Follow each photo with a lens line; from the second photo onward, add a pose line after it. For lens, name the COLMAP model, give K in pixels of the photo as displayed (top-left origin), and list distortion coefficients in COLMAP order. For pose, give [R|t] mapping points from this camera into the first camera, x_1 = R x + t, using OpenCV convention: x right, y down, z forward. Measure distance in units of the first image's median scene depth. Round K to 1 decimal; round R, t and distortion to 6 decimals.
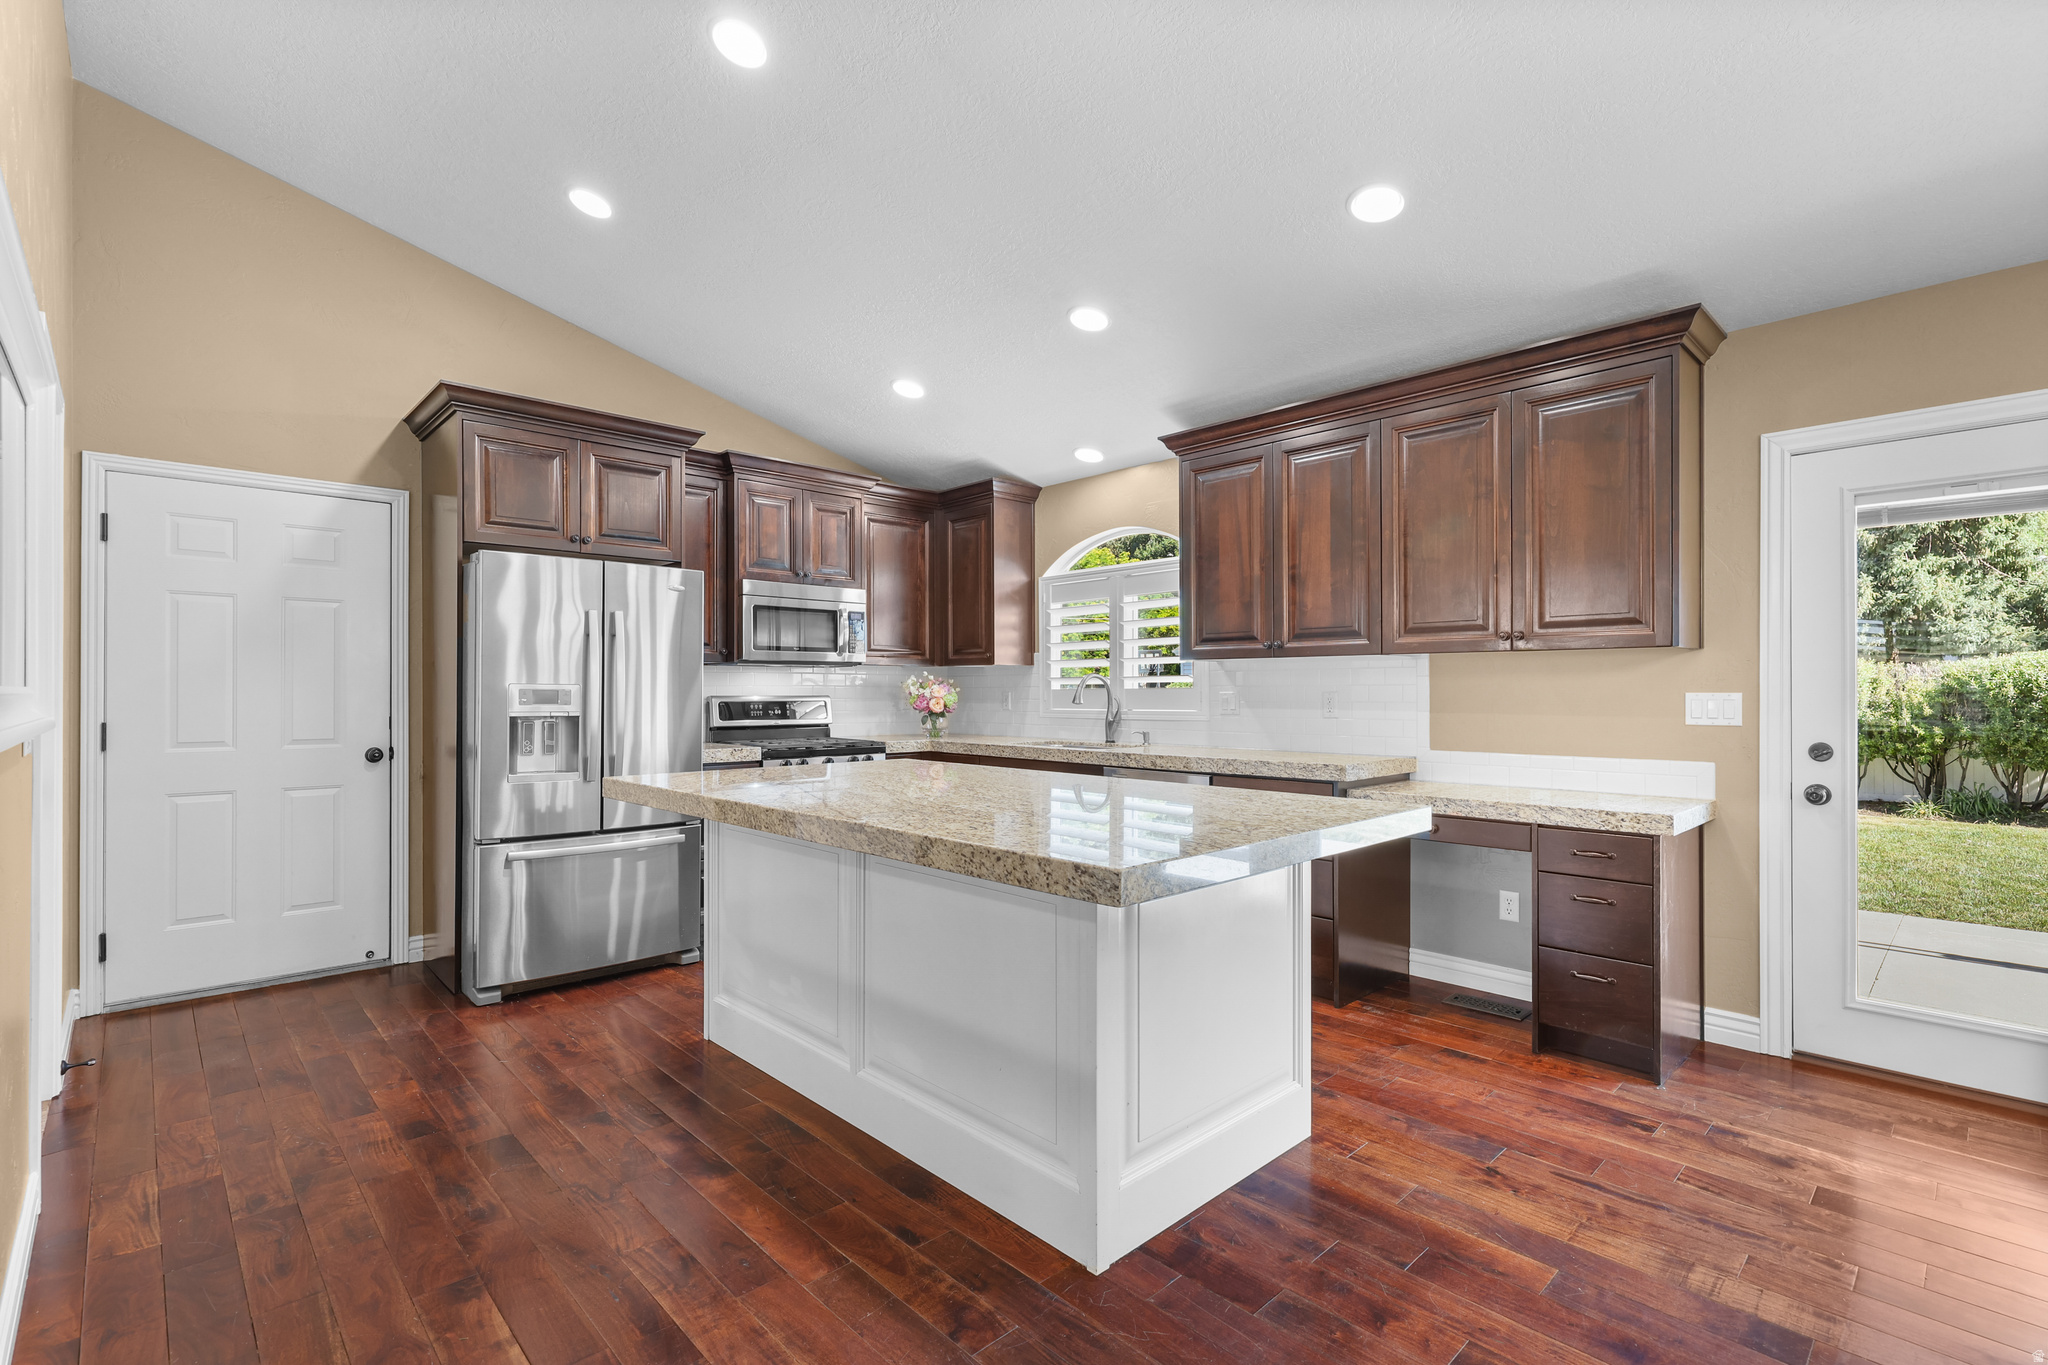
lens RADIAL K [[937.2, 0, 1033.3], [0, 937.2, 687.8], [0, 0, 1]] dist [0.001650, 0.000648]
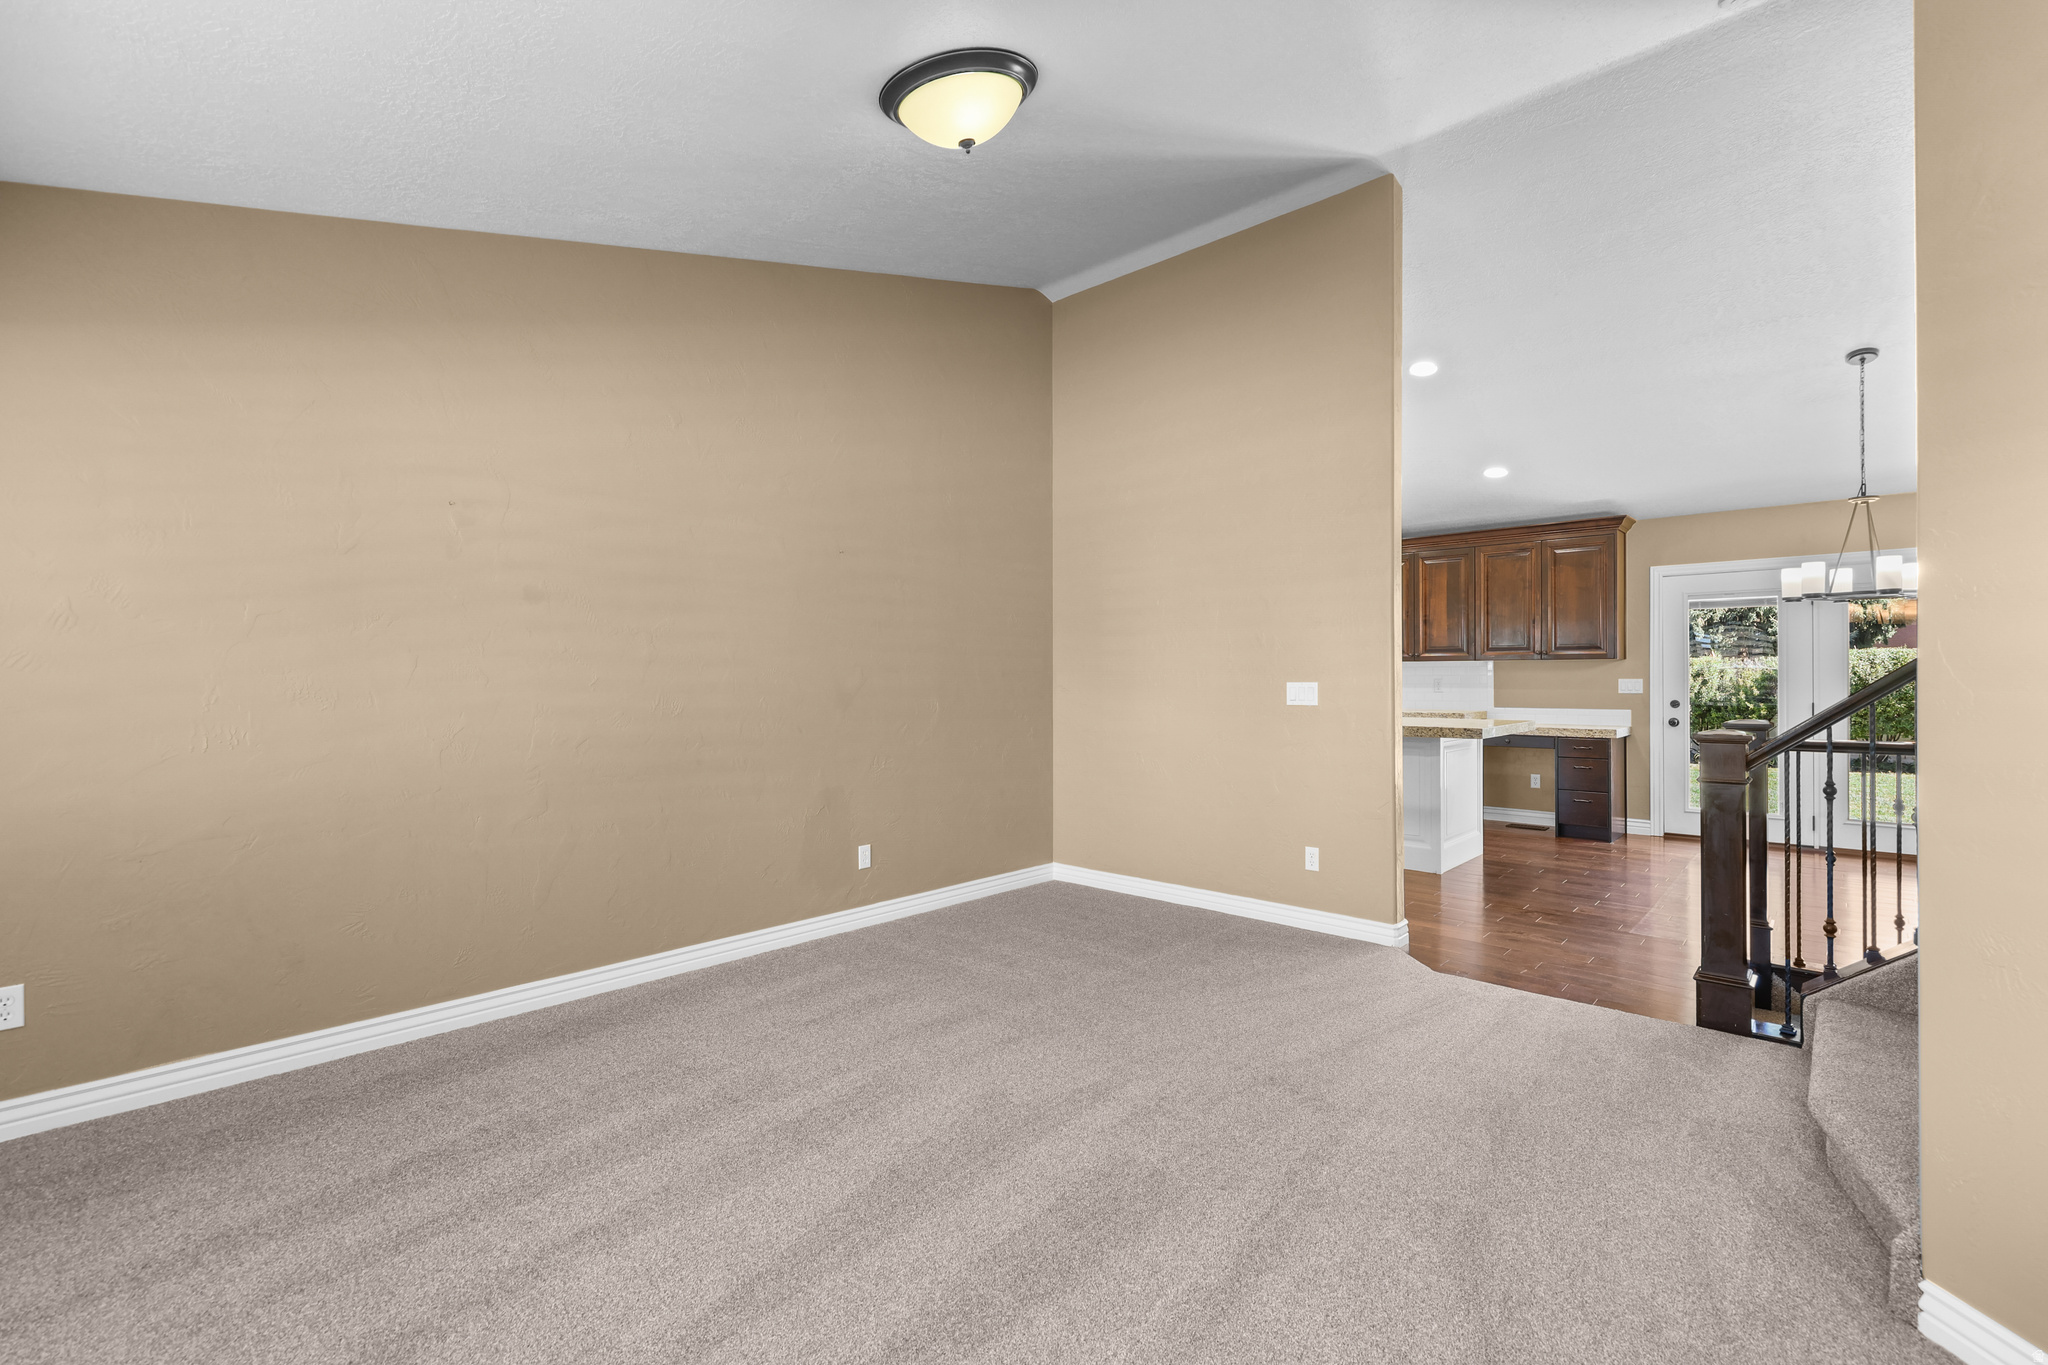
lens RADIAL K [[937.2, 0, 1014.0], [0, 937.2, 671.9], [0, 0, 1]] dist [0.001650, 0.000648]
pose [[0.997532, 0.000671, 0.070212, -0.856090], [-0.000473, 0.999996, -0.002836, -0.004225], [-0.070214, 0.002796, 0.997528, -1.075225]]
